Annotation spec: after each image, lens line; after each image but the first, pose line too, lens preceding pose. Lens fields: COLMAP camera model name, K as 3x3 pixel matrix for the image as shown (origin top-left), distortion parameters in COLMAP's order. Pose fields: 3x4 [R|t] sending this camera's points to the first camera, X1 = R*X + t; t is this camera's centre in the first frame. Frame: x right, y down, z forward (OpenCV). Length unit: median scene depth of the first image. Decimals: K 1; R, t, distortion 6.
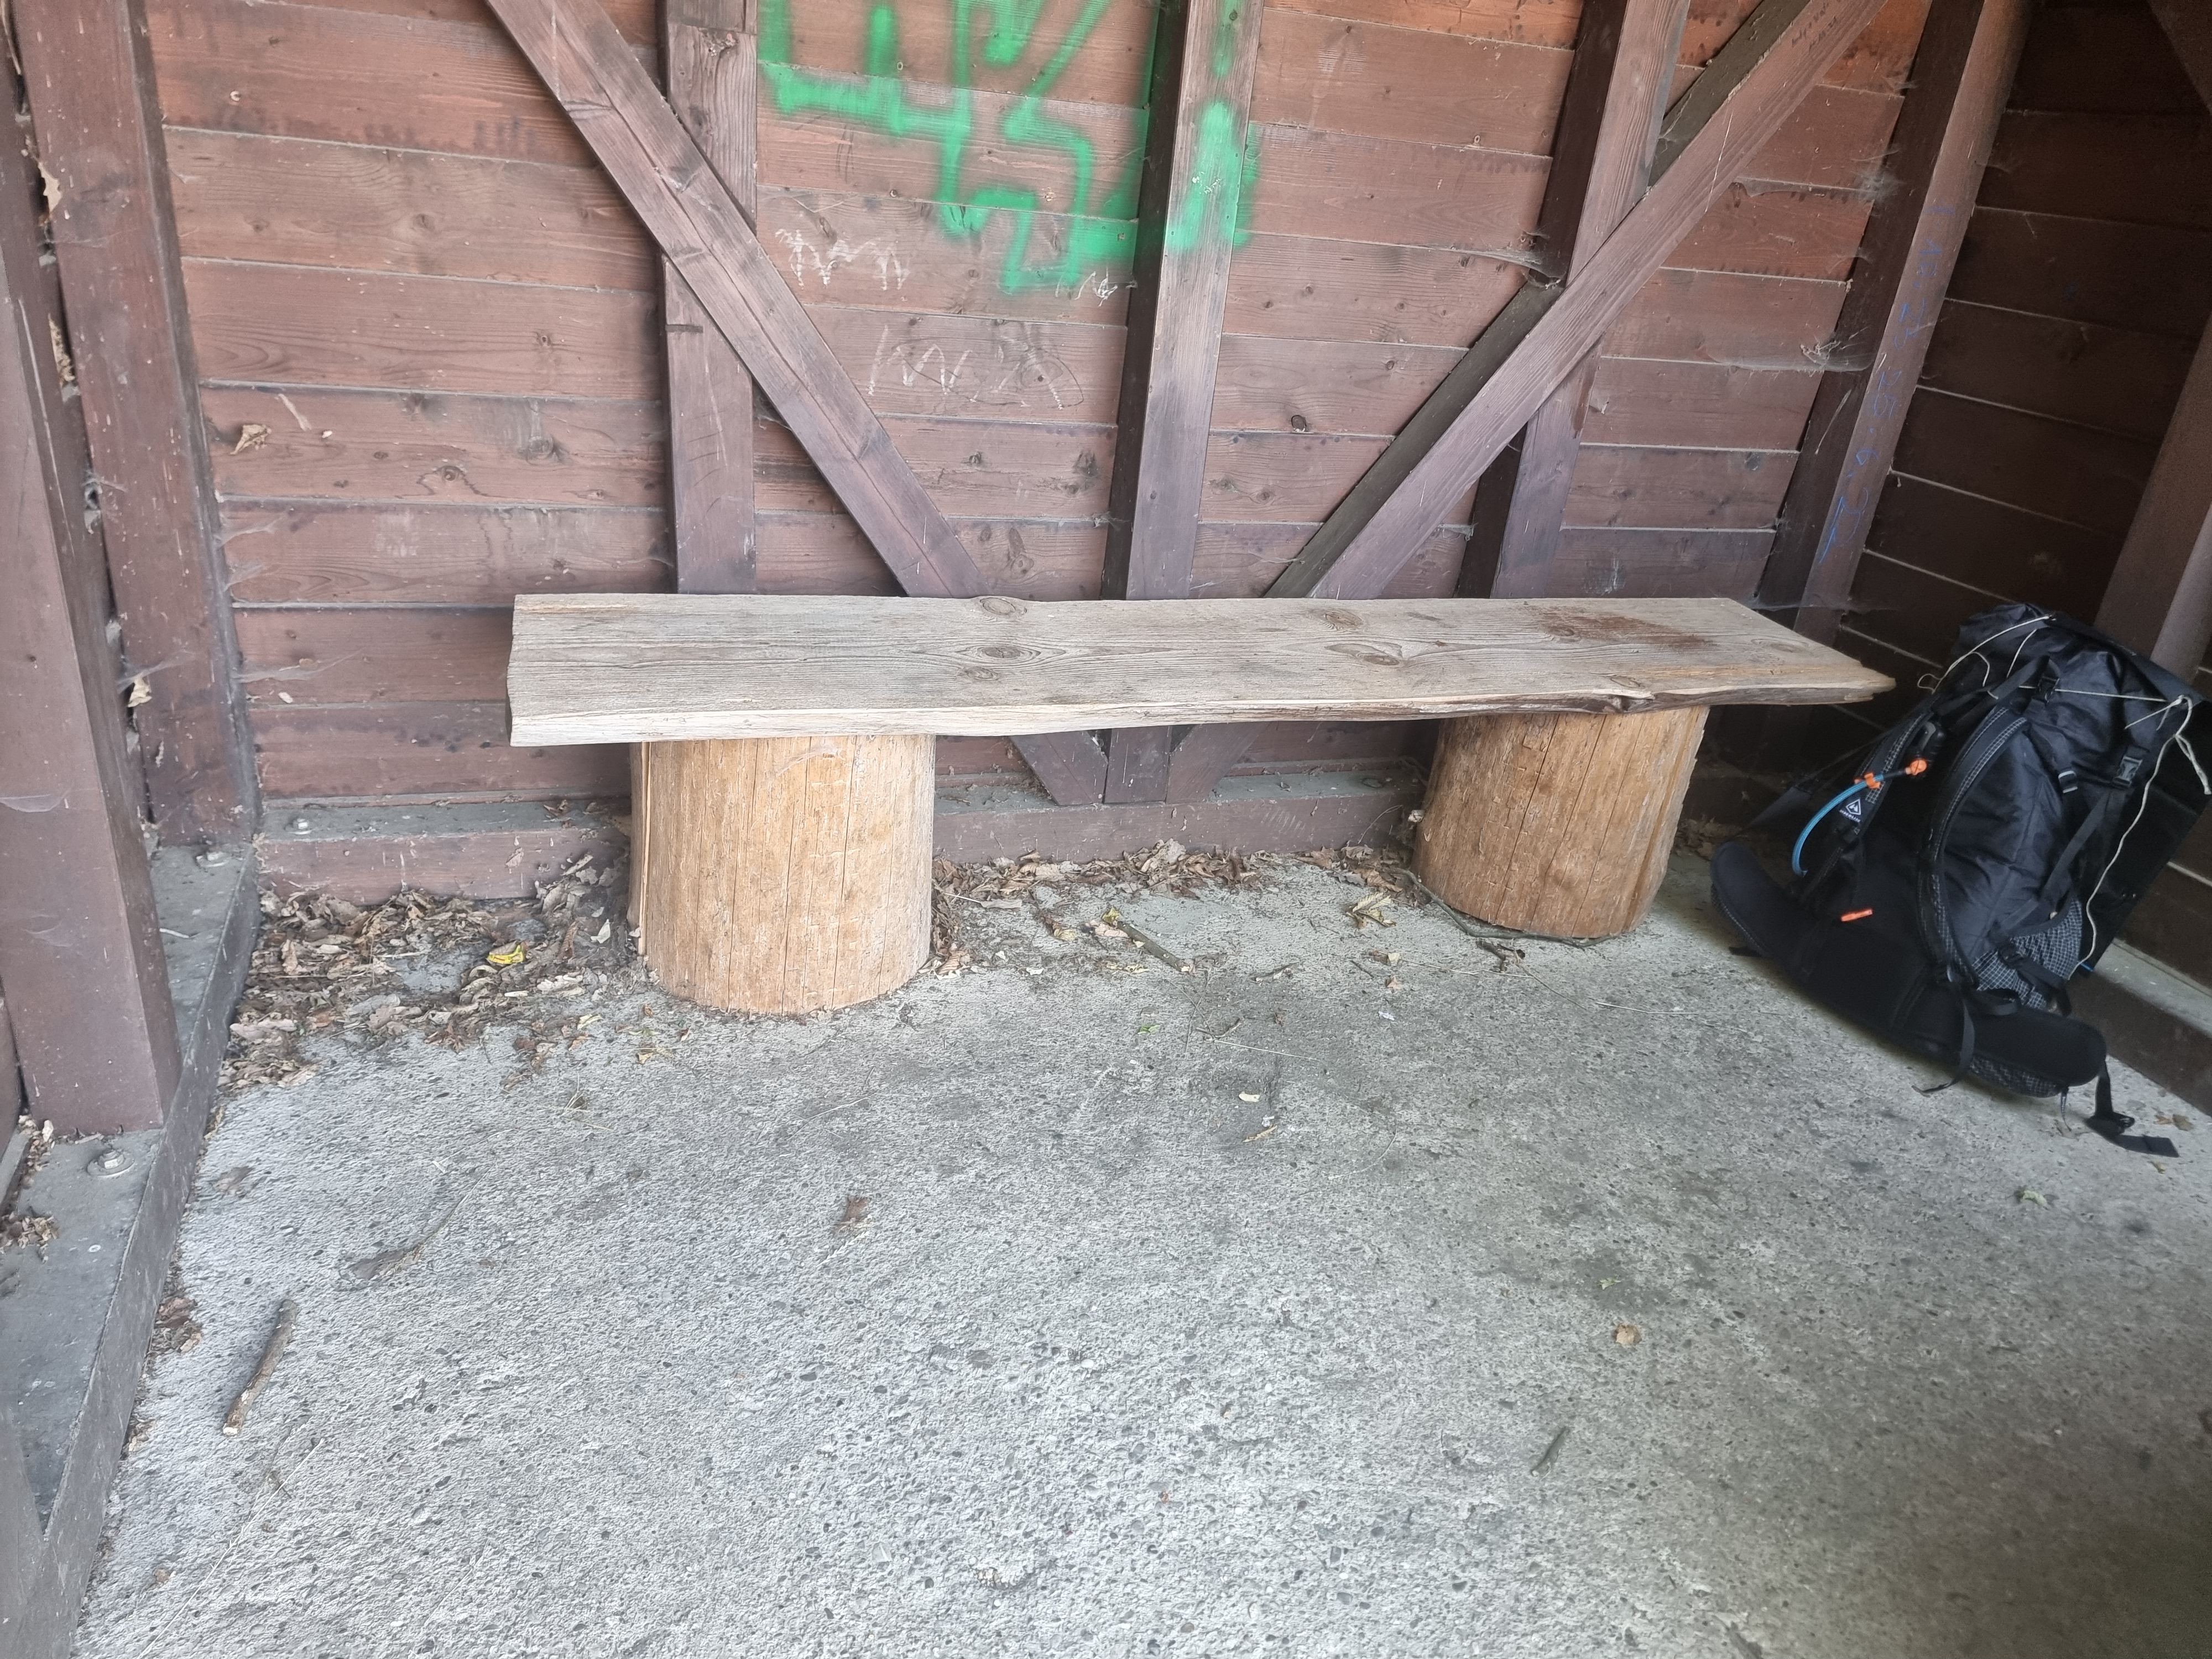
lens RADIAL K [[1570.7, 0, 1110.4], [0, 1570.7, 870.4], [0, 0, 1]] dist [0.083063, -0.061708]
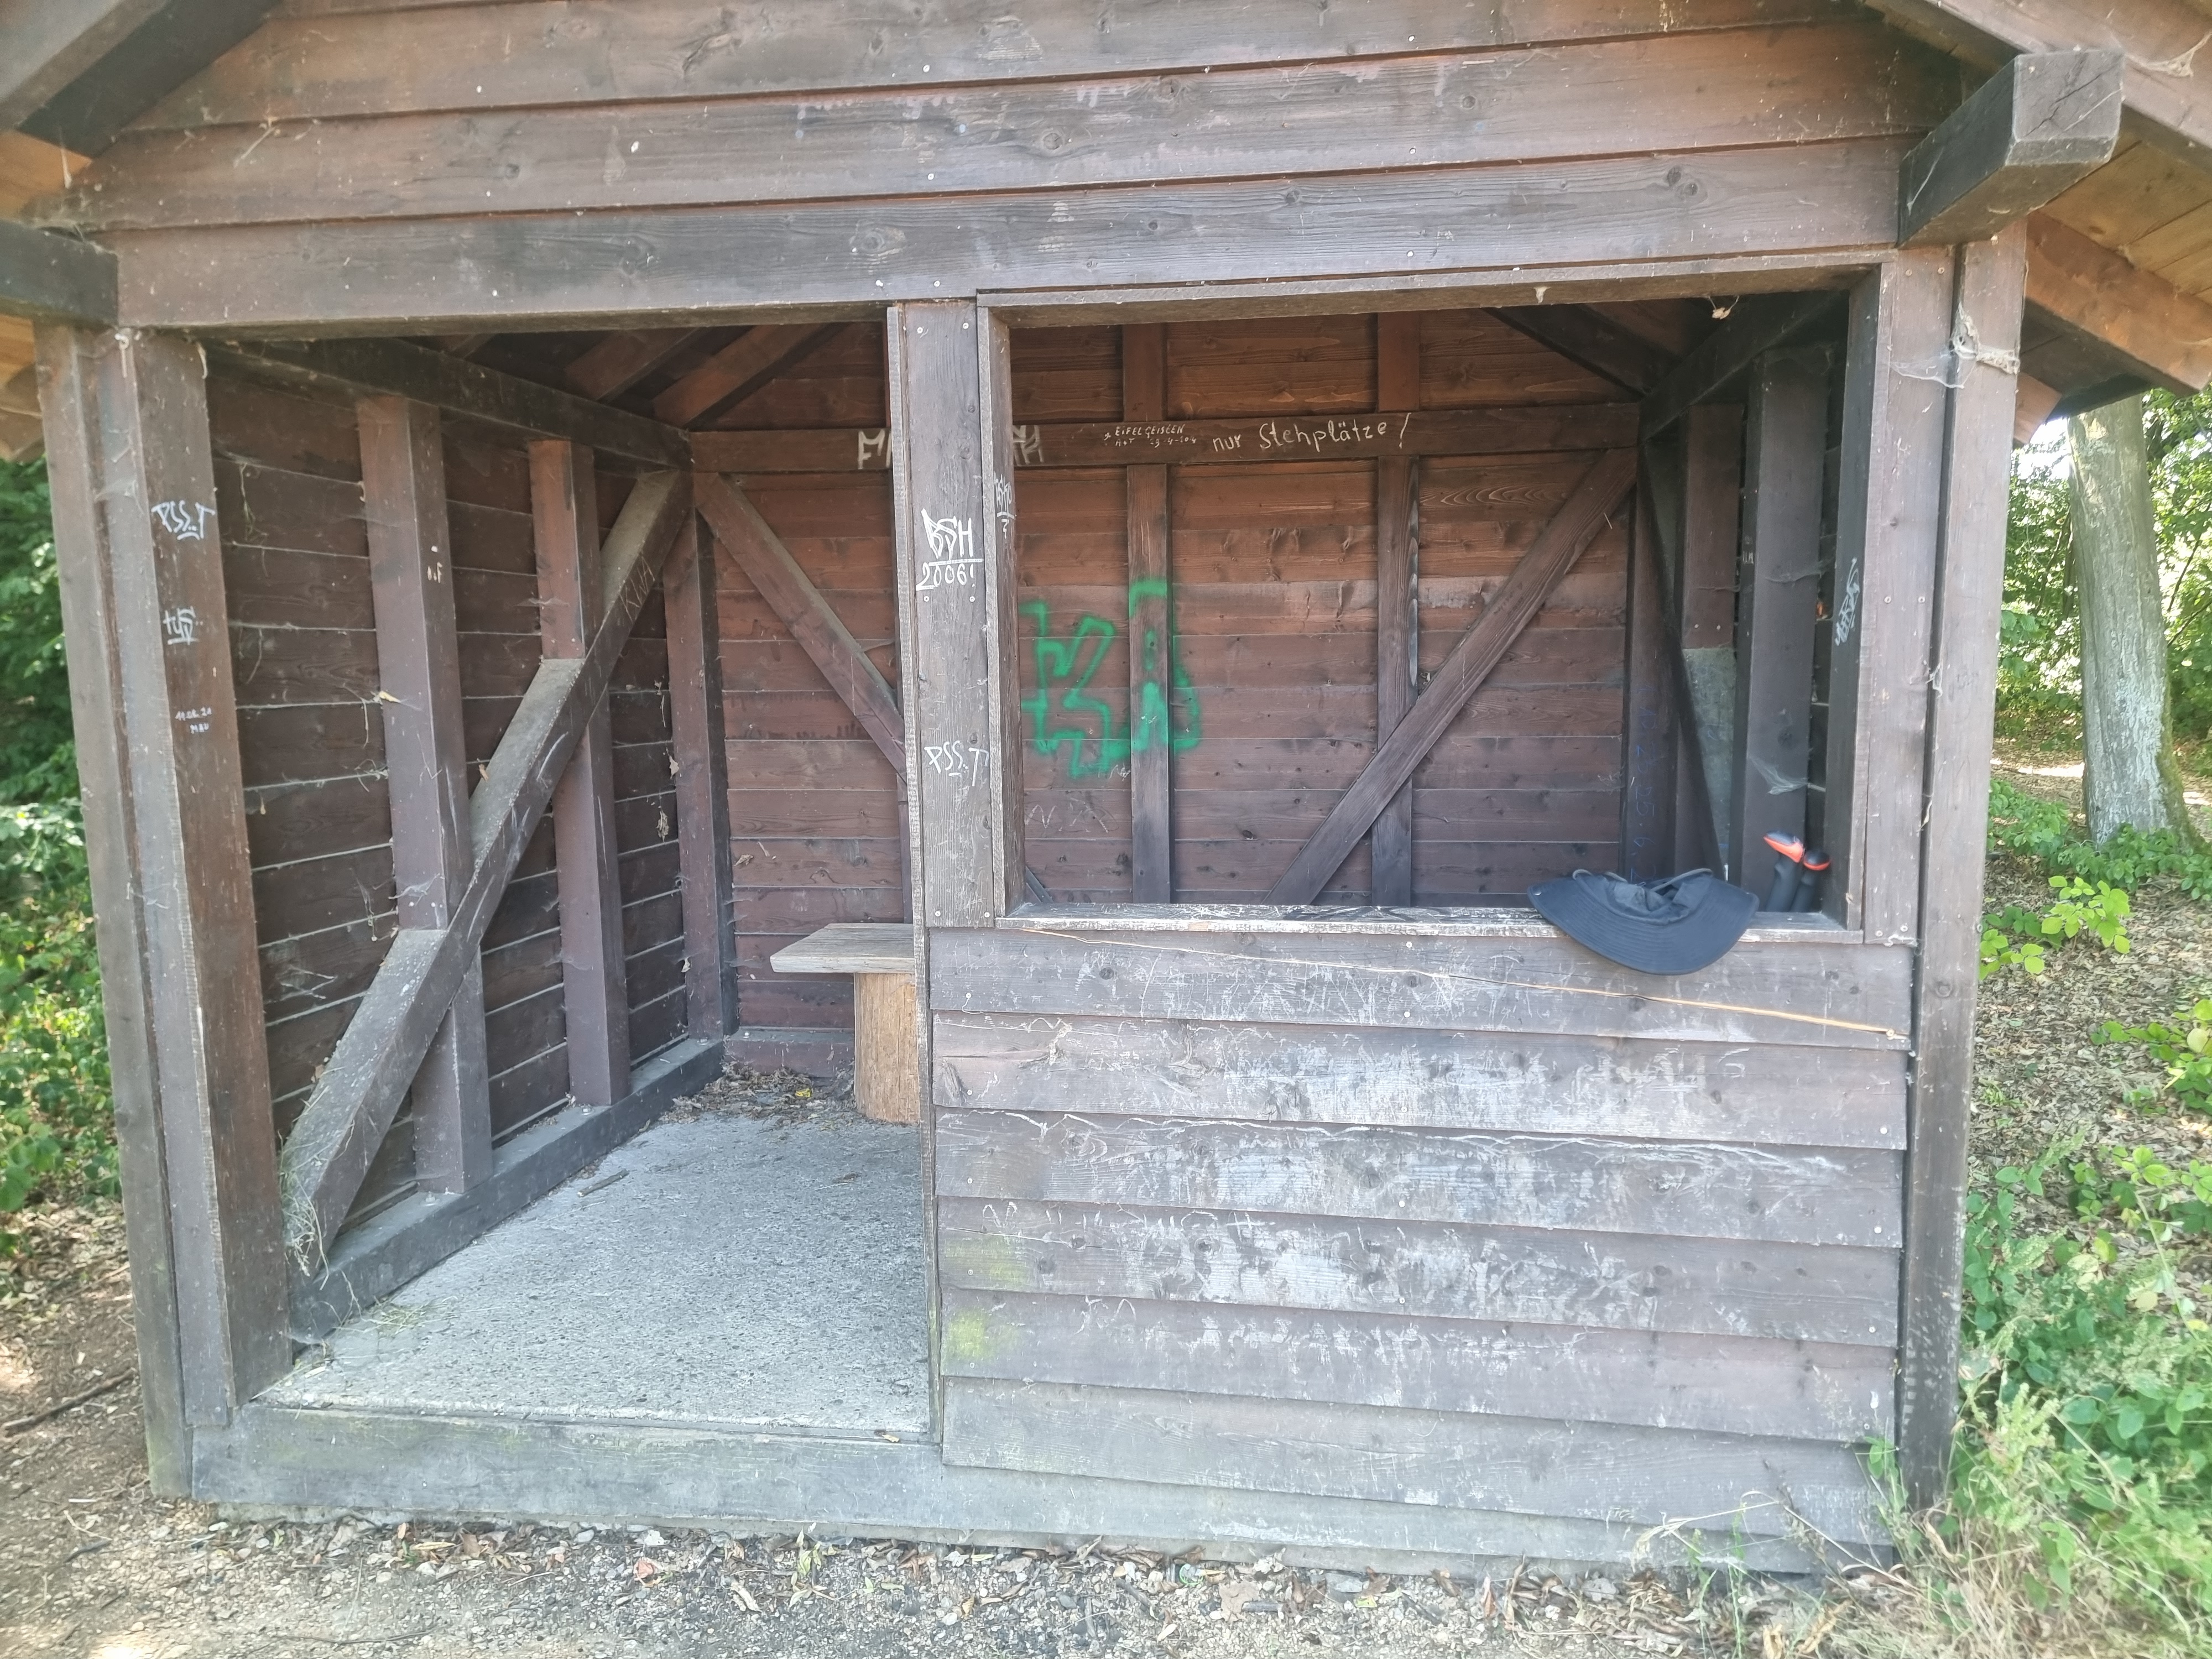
lens RADIAL K [[1570.7, 0, 1110.4], [0, 1570.7, 870.4], [0, 0, 1]] dist [0.083063, -0.061708]
pose [[0.867077, -0.044035, -0.496224, 1.062975], [-0.116373, 0.950623, -0.287703, 0.342881], [0.484391, 0.307208, 0.819139, -0.613606]]
